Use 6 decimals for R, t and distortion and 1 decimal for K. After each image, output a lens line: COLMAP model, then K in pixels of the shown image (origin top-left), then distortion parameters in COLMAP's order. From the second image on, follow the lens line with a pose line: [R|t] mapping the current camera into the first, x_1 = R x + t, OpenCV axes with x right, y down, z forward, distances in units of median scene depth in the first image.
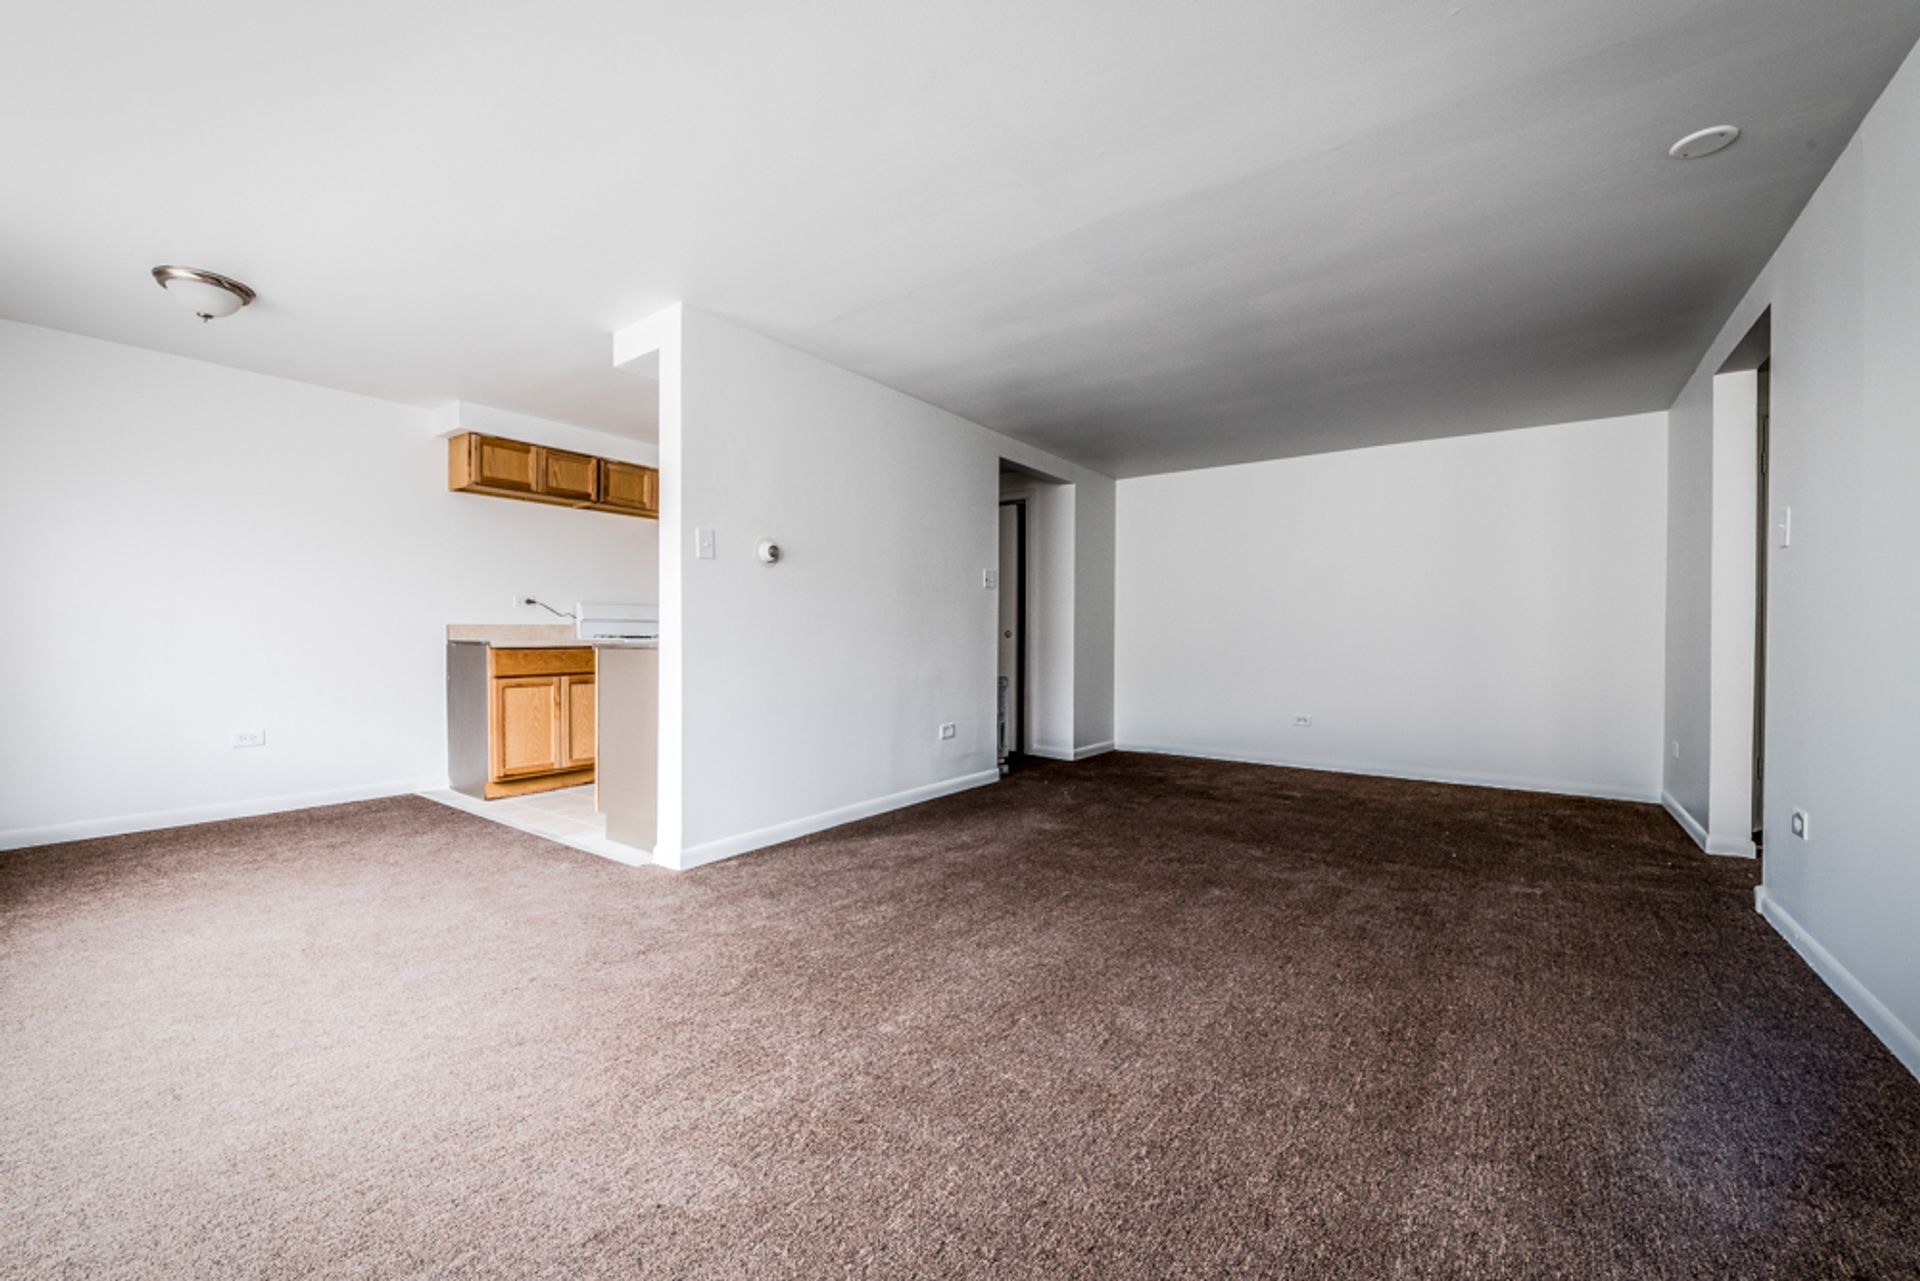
lens RADIAL K [[757.7, 0, 956.0], [0, 757.7, 638.9], [0, 0, 1]] dist [0.003347, -0.004423]
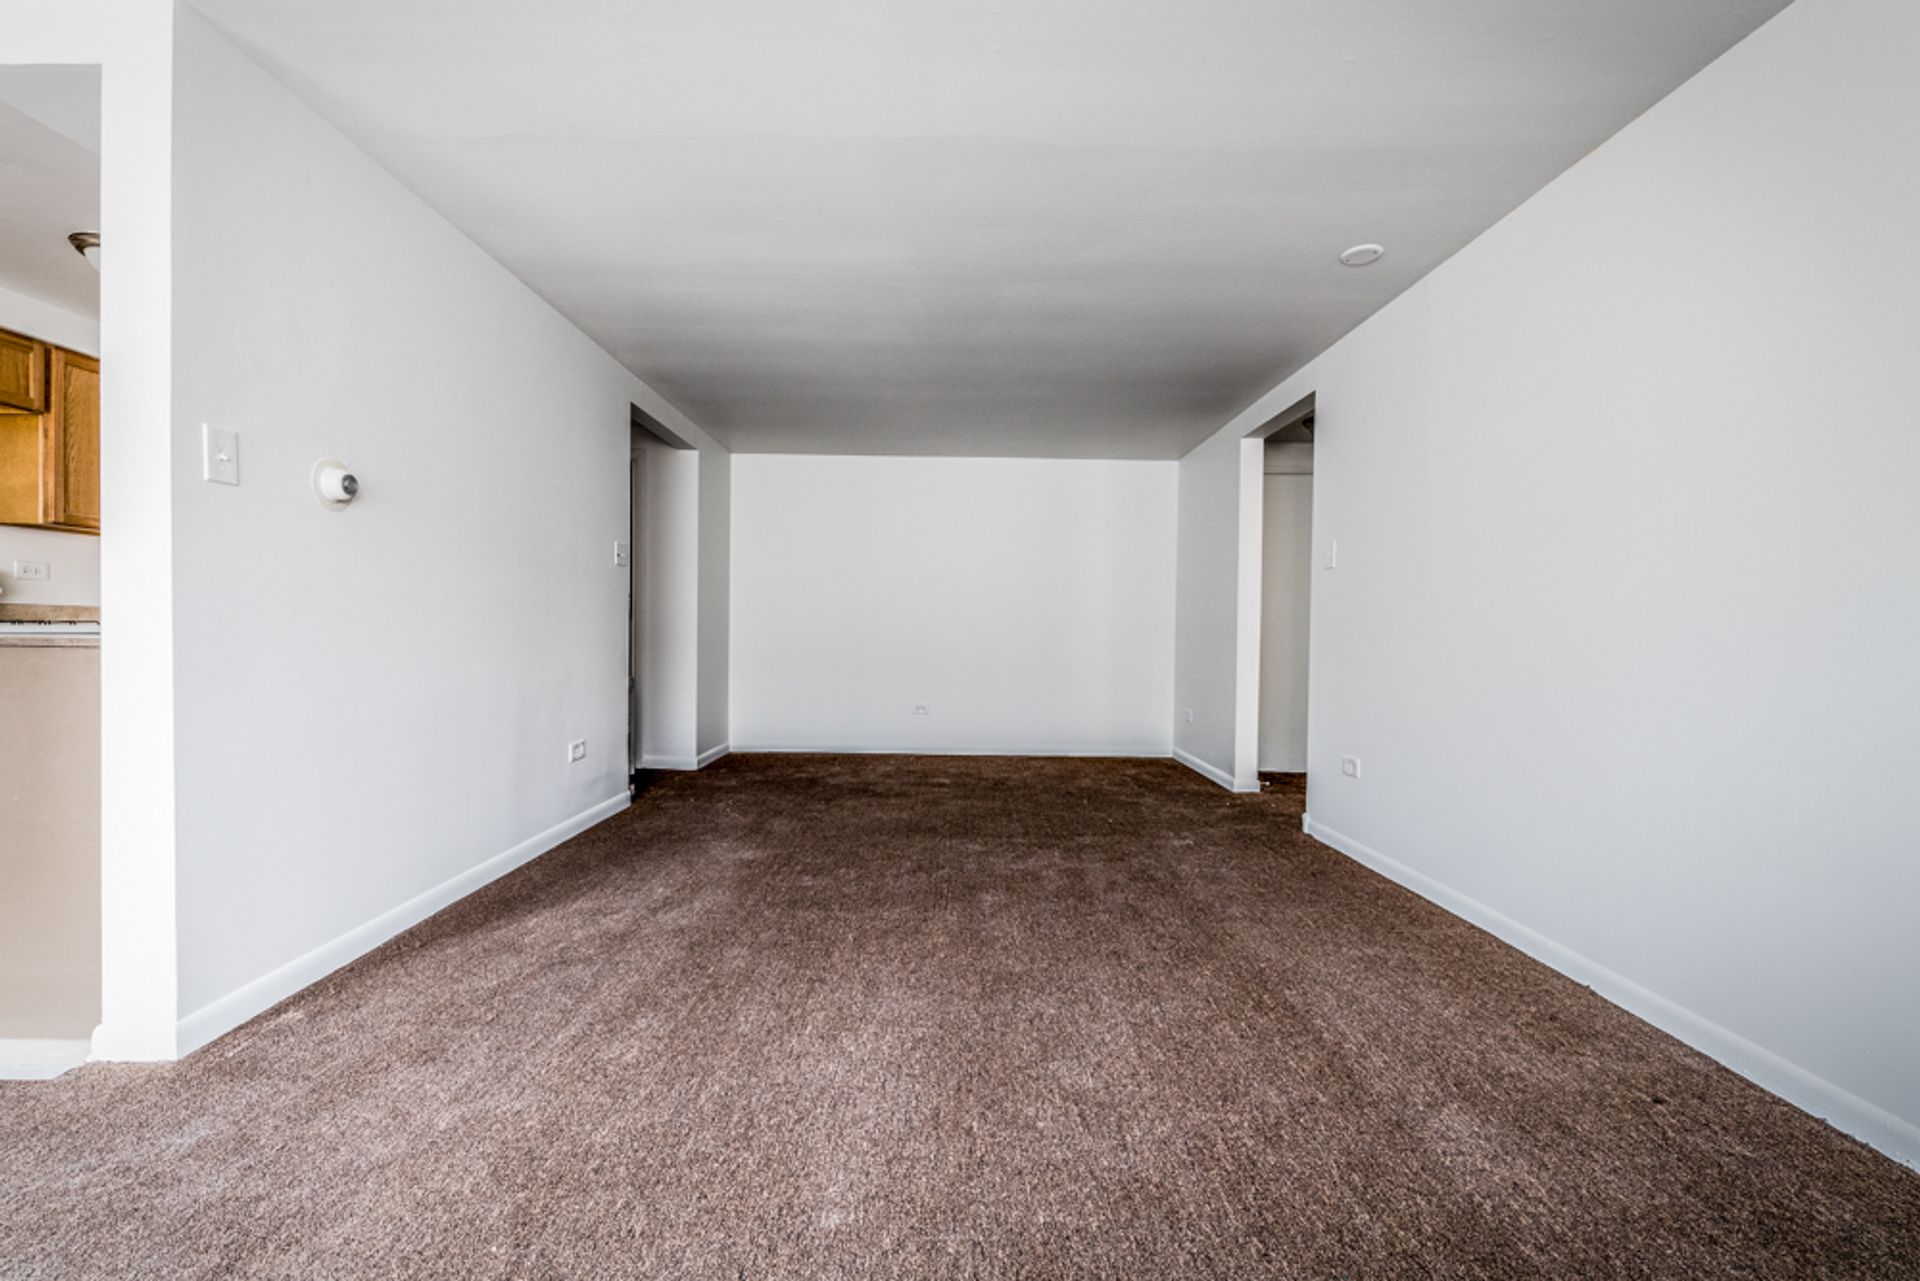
lens RADIAL K [[757.7, 0, 957.4], [0, 757.7, 638.1], [0, 0, 1]] dist [0.003347, -0.004423]
pose [[0.800784, -0.000860, 0.598952, -0.243650], [-0.006603, 0.999926, 0.010263, -0.001935], [-0.598916, -0.012173, 0.800719, 0.248468]]
